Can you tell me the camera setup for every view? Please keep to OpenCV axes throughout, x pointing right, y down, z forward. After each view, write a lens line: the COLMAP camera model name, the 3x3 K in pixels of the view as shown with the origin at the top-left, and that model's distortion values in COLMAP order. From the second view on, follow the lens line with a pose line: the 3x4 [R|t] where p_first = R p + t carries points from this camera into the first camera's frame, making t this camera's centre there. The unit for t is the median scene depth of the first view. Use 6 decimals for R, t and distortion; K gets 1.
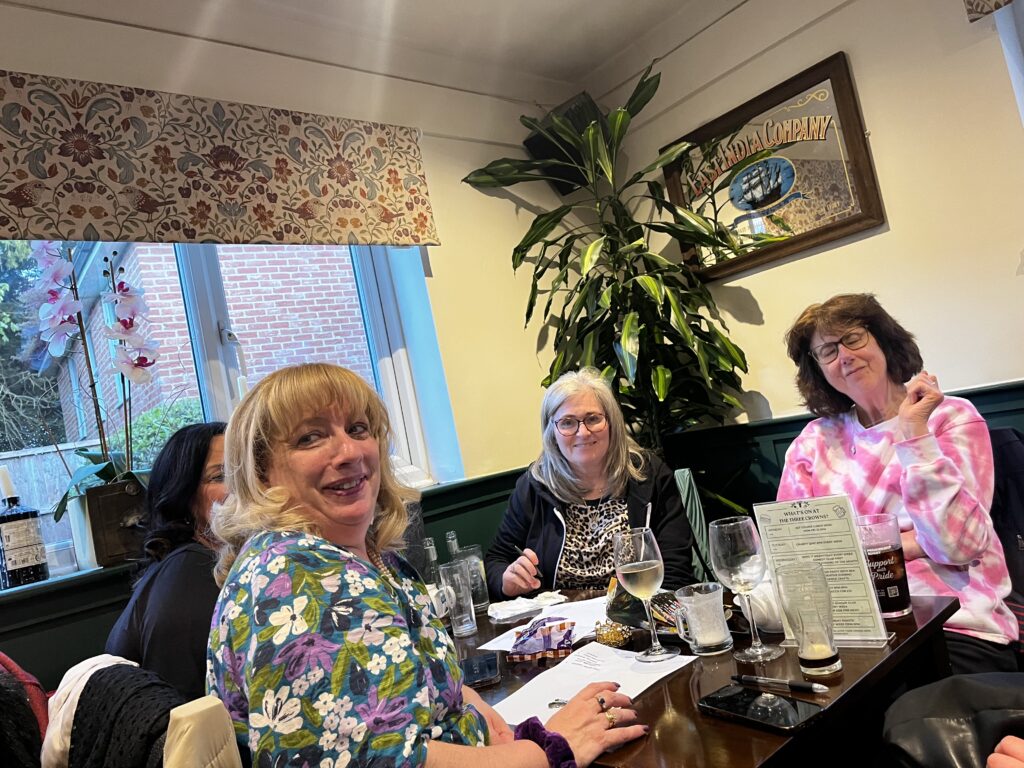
lens RADIAL K [[783.0, 0, 512.0], [0, 783.0, 384.0], [0, 0, 1]] dist [0.043739, -0.008835]
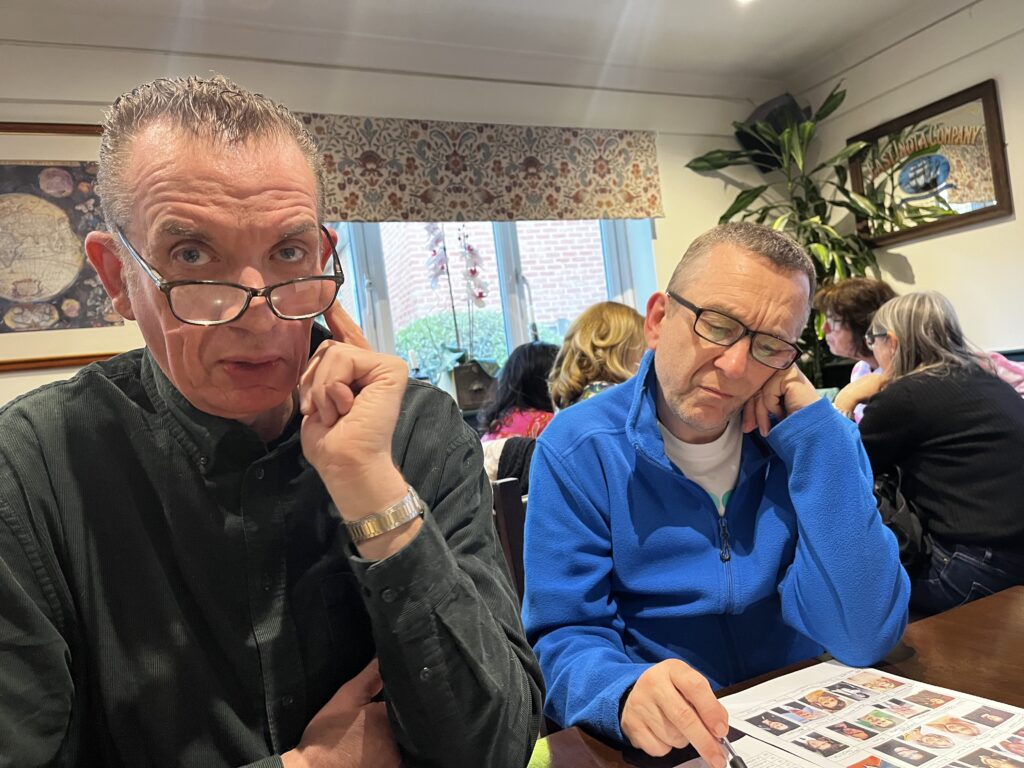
lens RADIAL K [[783.0, 0, 512.0], [0, 783.0, 384.0], [0, 0, 1]] dist [0.043739, -0.008835]
pose [[0.966039, 0.080449, -0.245553, 0.013835], [-0.055438, 0.992698, 0.107131, -0.016645], [0.252378, -0.089879, 0.963445, -0.465338]]
